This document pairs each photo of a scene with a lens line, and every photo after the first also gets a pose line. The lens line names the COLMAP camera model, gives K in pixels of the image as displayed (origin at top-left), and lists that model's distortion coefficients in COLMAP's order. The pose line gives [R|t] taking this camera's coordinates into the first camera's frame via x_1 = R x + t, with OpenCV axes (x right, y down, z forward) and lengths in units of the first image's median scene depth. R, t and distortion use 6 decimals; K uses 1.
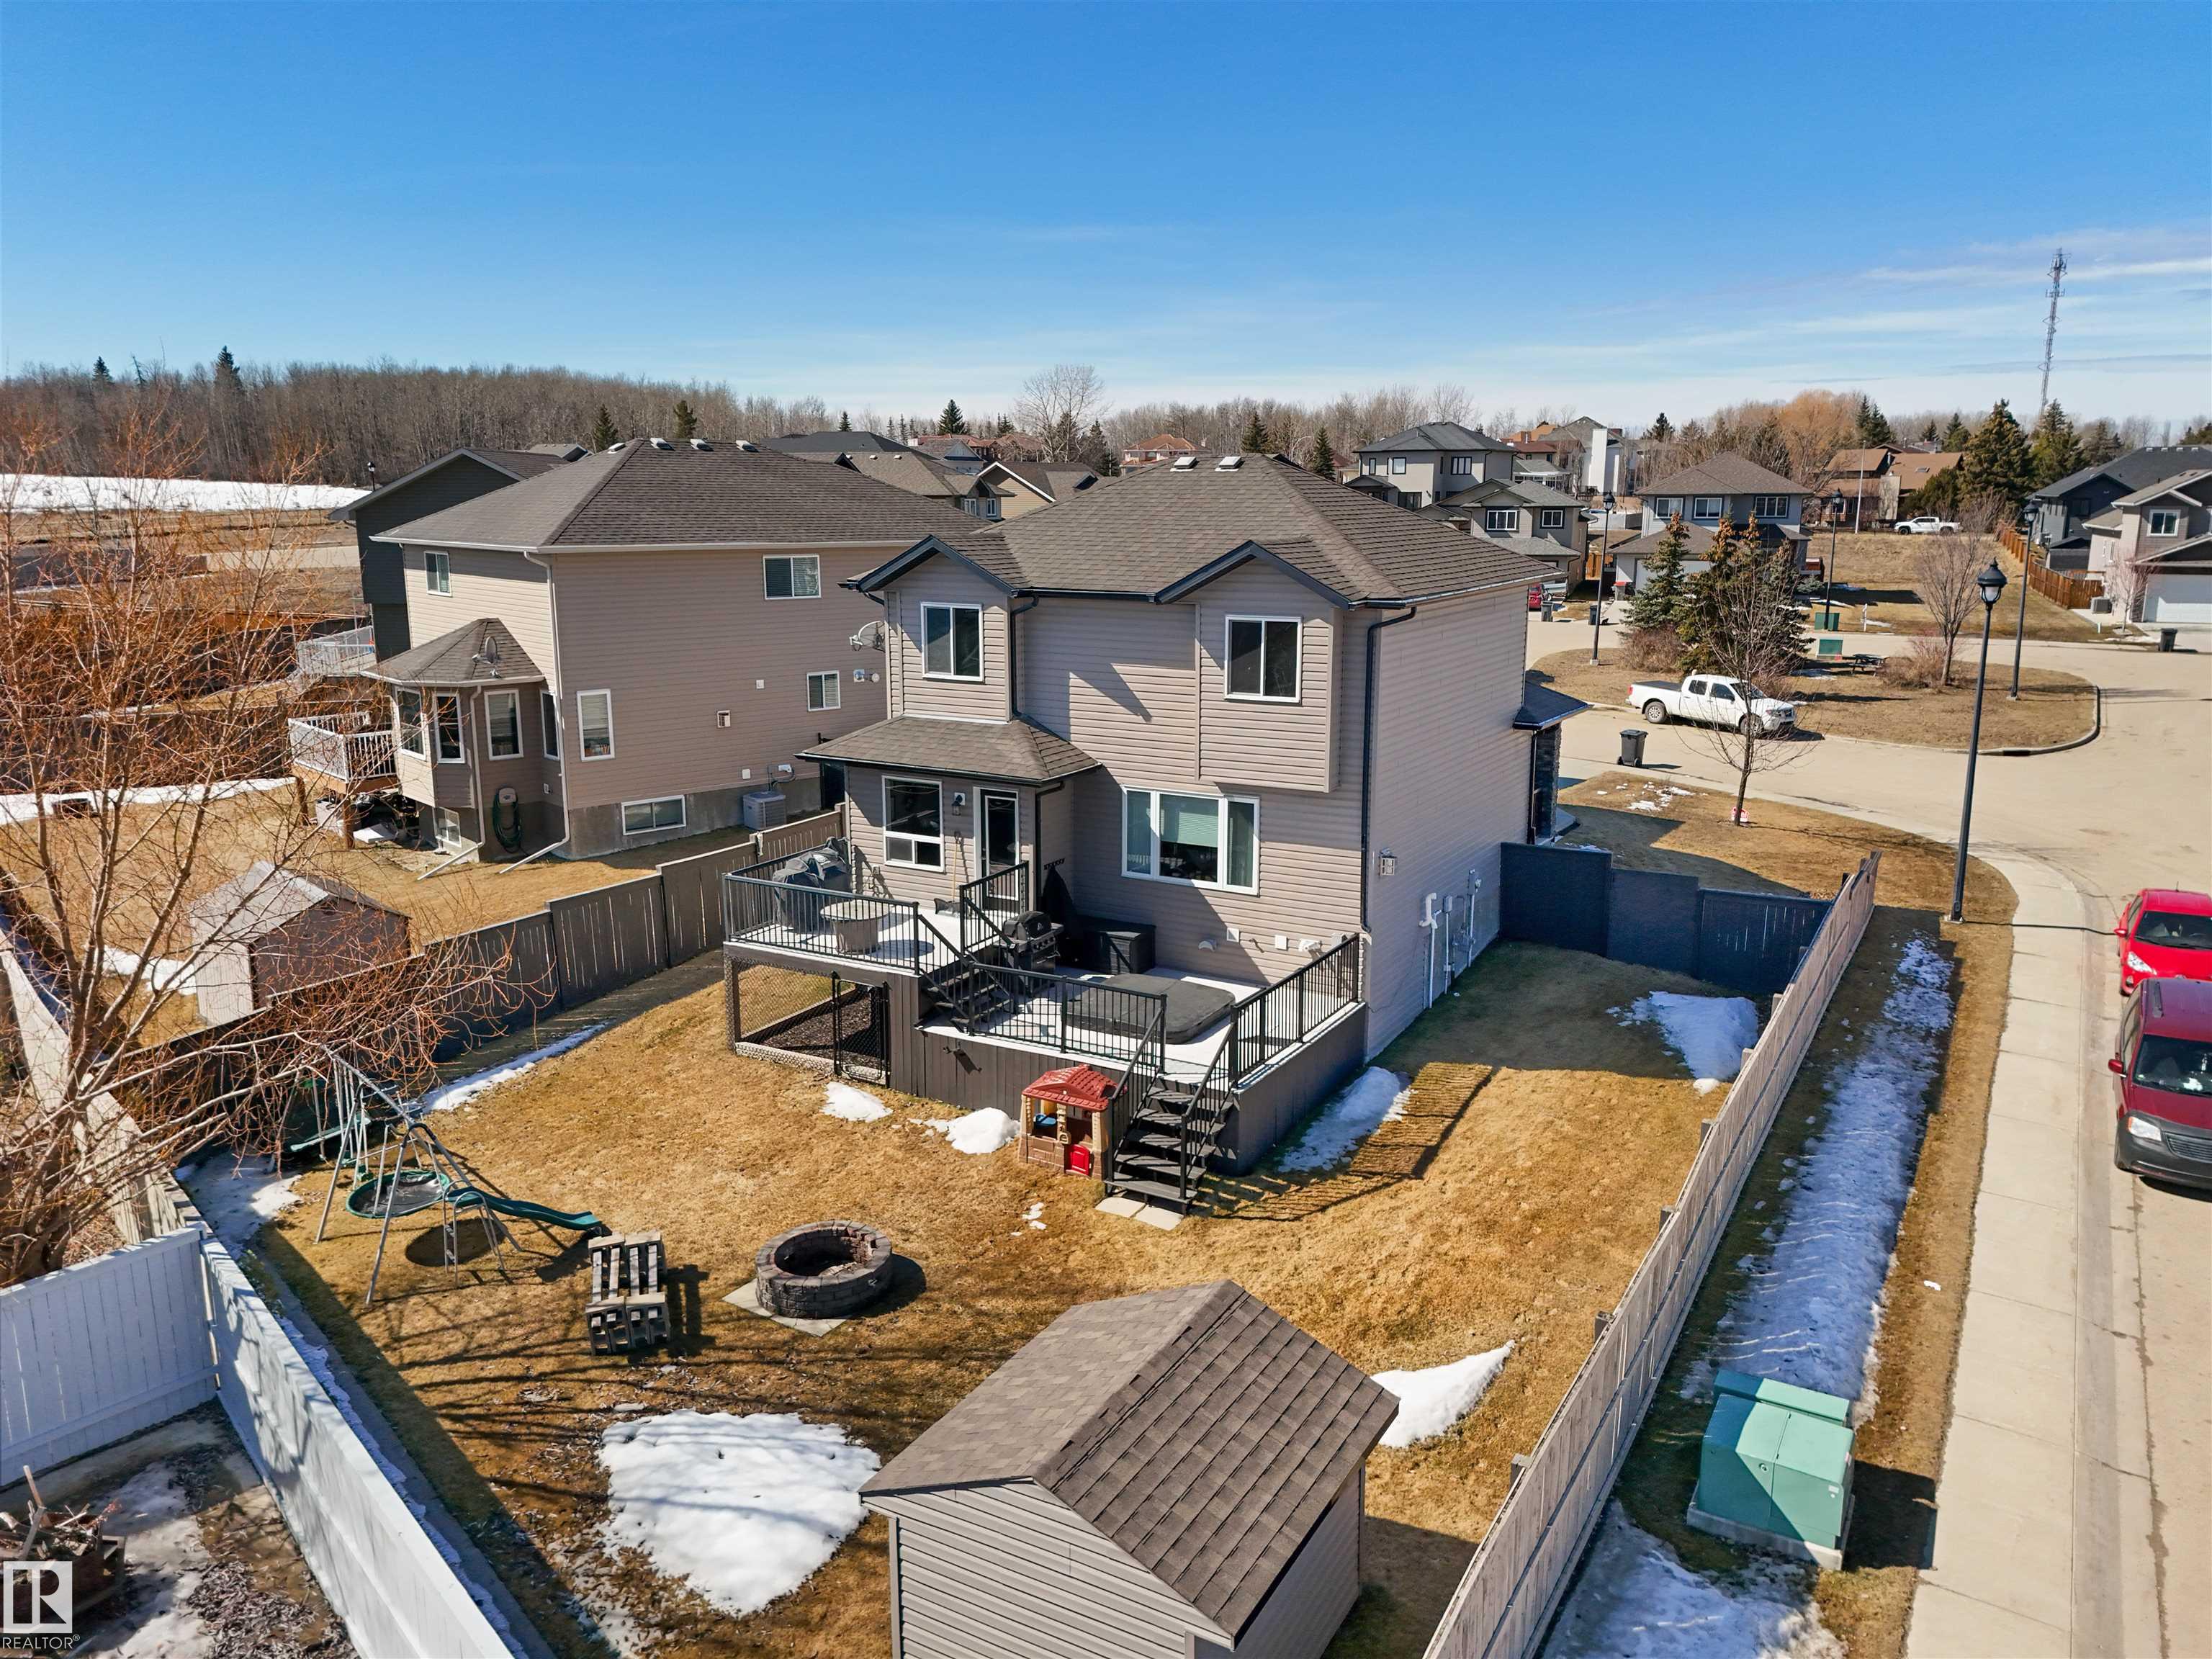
lens RADIAL K [[1625.7, 0, 1109.5], [0, 1625.7, 821.8], [0, 0, 1]] dist [0.083702, -0.097475]
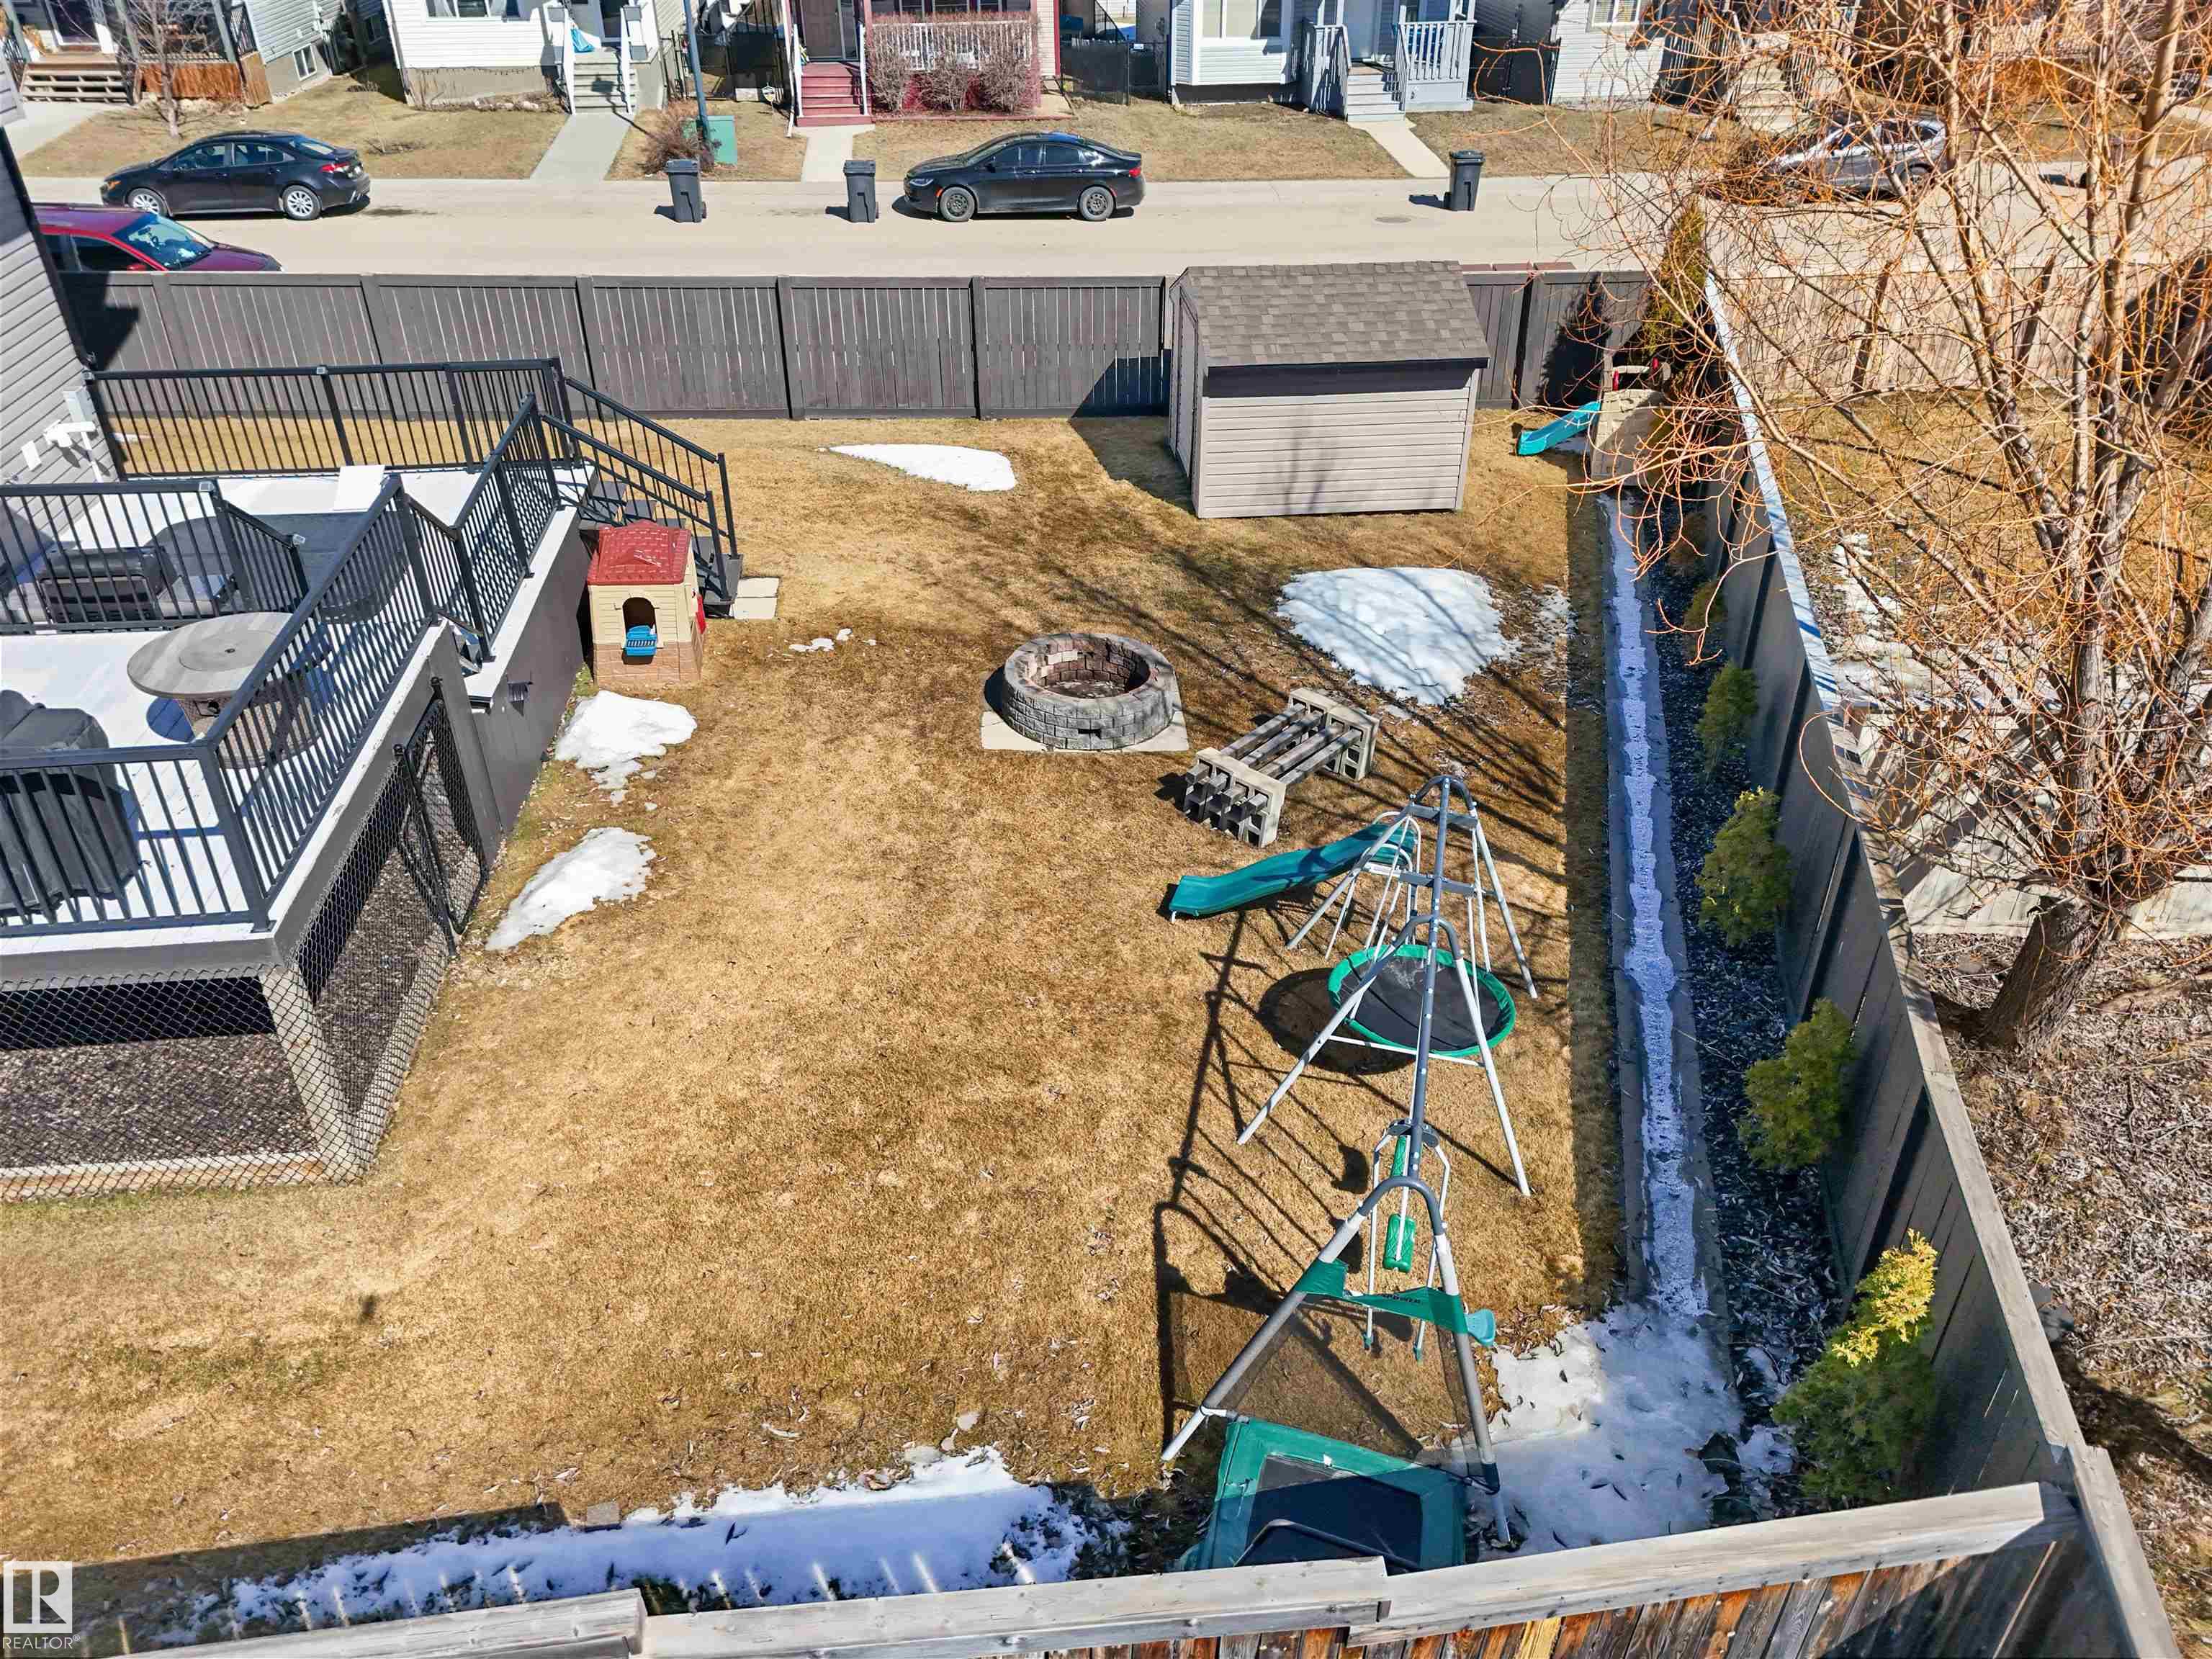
lens RADIAL K [[1626.9, 0, 1129.6], [0, 1626.9, 821.3], [0, 0, 1]] dist [0.047277, -0.038644]
pose [[-0.596513, -0.430077, 0.677648, -0.544260], [0.163182, 0.761689, 0.627058, -0.120441], [-0.785840, 0.484628, -0.384176, 0.968692]]
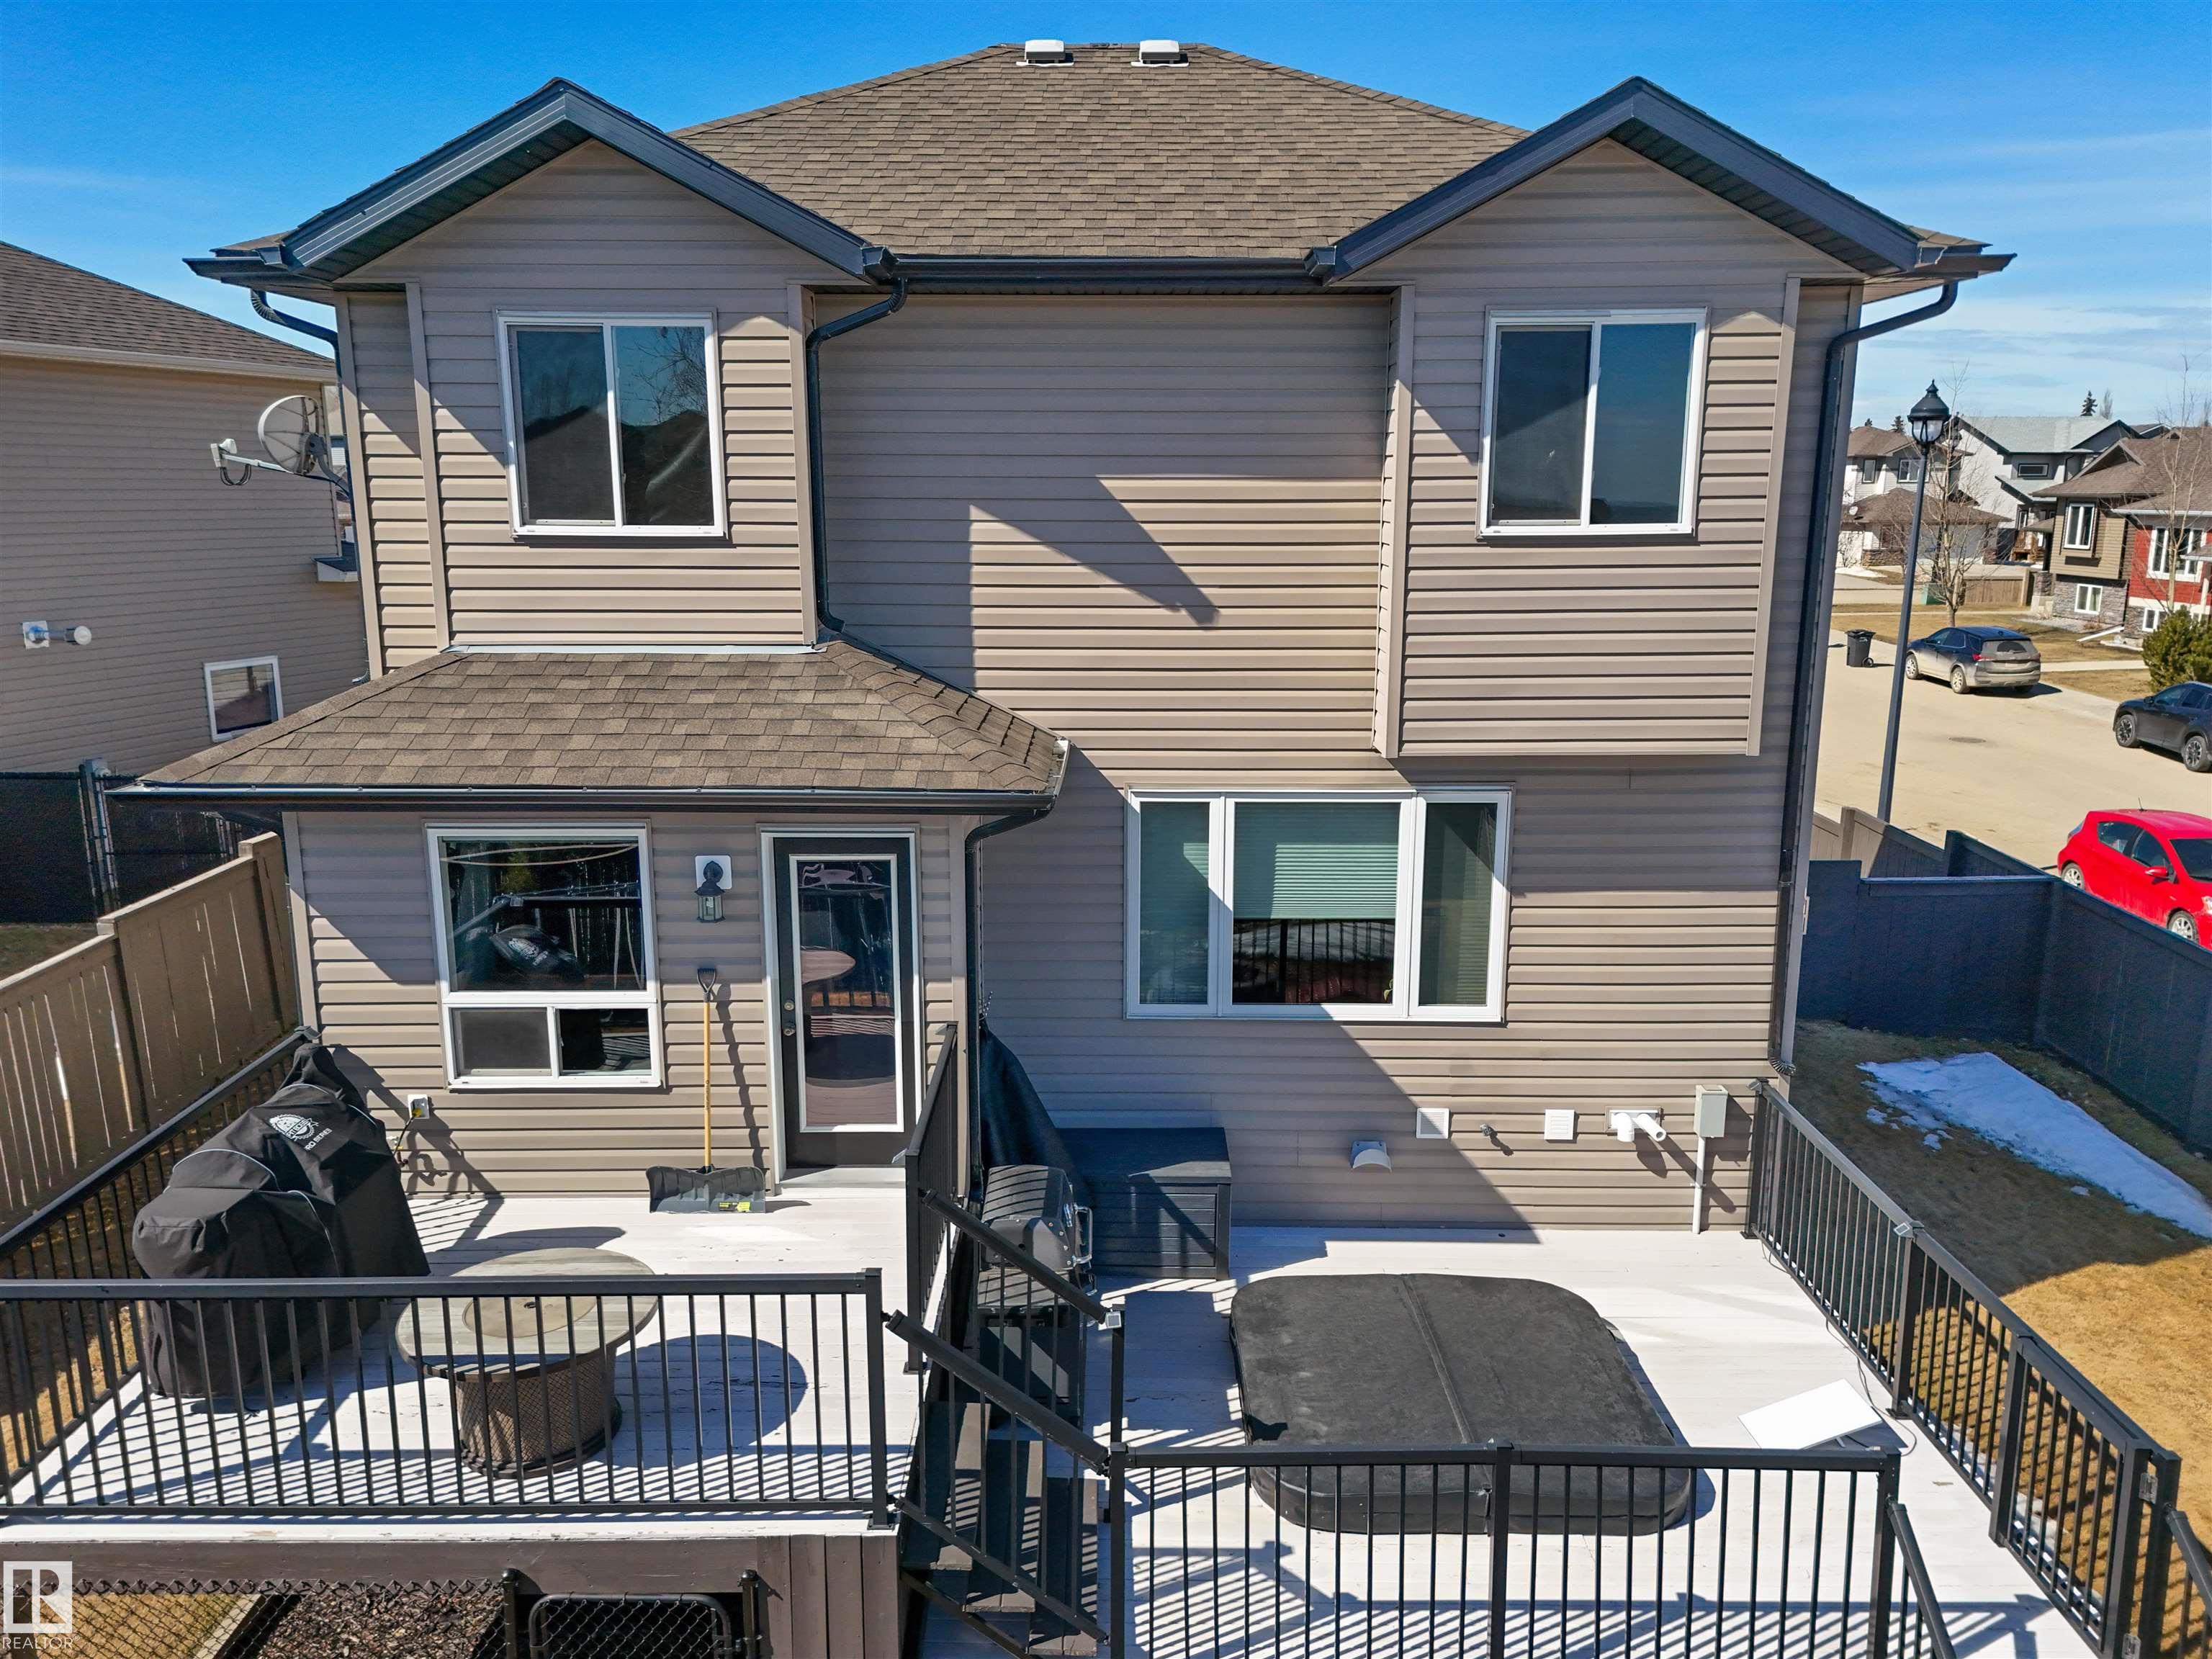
lens RADIAL K [[1625.7, 0, 1109.5], [0, 1625.7, 821.8], [0, 0, 1]] dist [0.083702, -0.097475]
pose [[0.869447, -0.099364, 0.483931, -0.191378], [0.099426, 0.994715, 0.025610, -0.026252], [-0.483918, 0.025849, 0.874731, 0.673705]]
